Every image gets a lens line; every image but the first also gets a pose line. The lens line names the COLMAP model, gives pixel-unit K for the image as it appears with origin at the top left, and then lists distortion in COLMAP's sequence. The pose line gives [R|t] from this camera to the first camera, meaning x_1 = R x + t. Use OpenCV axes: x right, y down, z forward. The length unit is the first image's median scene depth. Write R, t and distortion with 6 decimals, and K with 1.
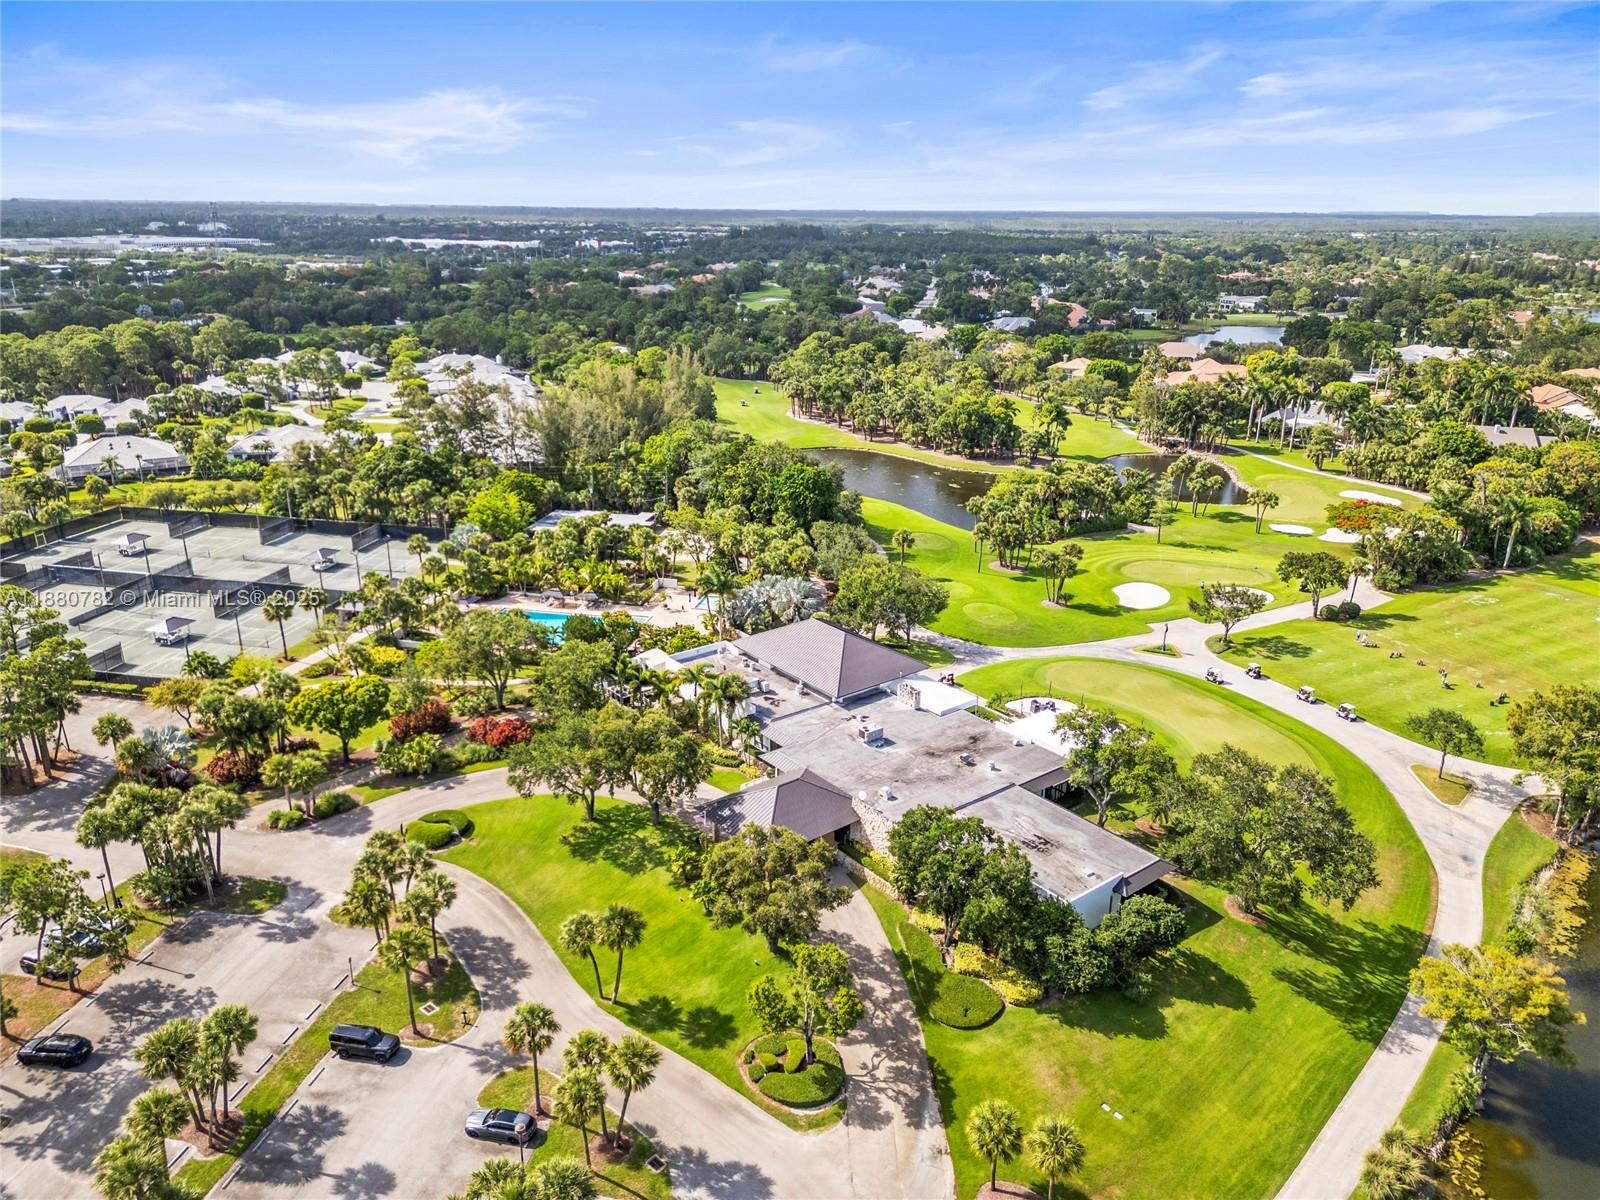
lens RADIAL K [[1129.5, 0, 800.0], [0, 1129.5, 600.0], [0, 0, 1]] dist [-0.001553, -0.001185]
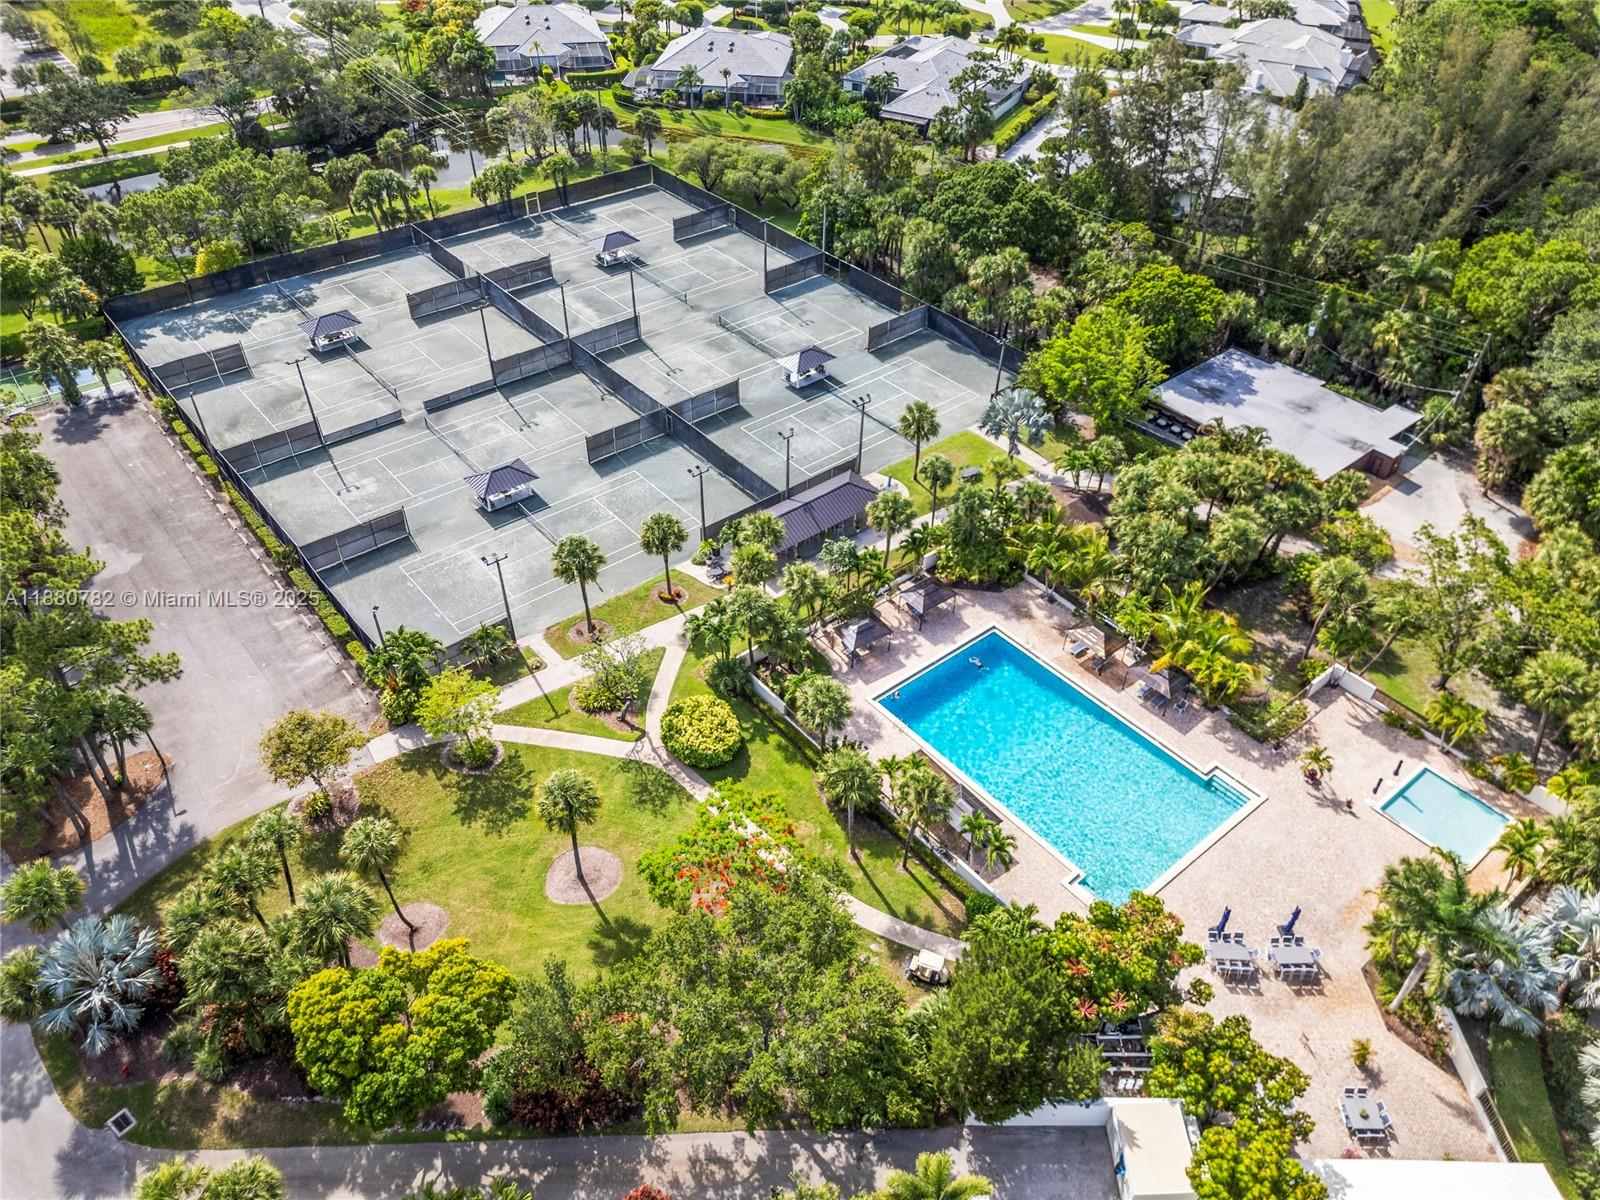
lens RADIAL K [[1128.7, 0, 800.0], [0, 1128.7, 600.0], [0, 0, 1]] dist [0.064879, -0.000145]
pose [[0.785229, 0.399043, -0.473476, -0.072258], [-0.207587, 0.890049, 0.405857, -0.154783], [0.583372, -0.220404, 0.781729, 0.432768]]
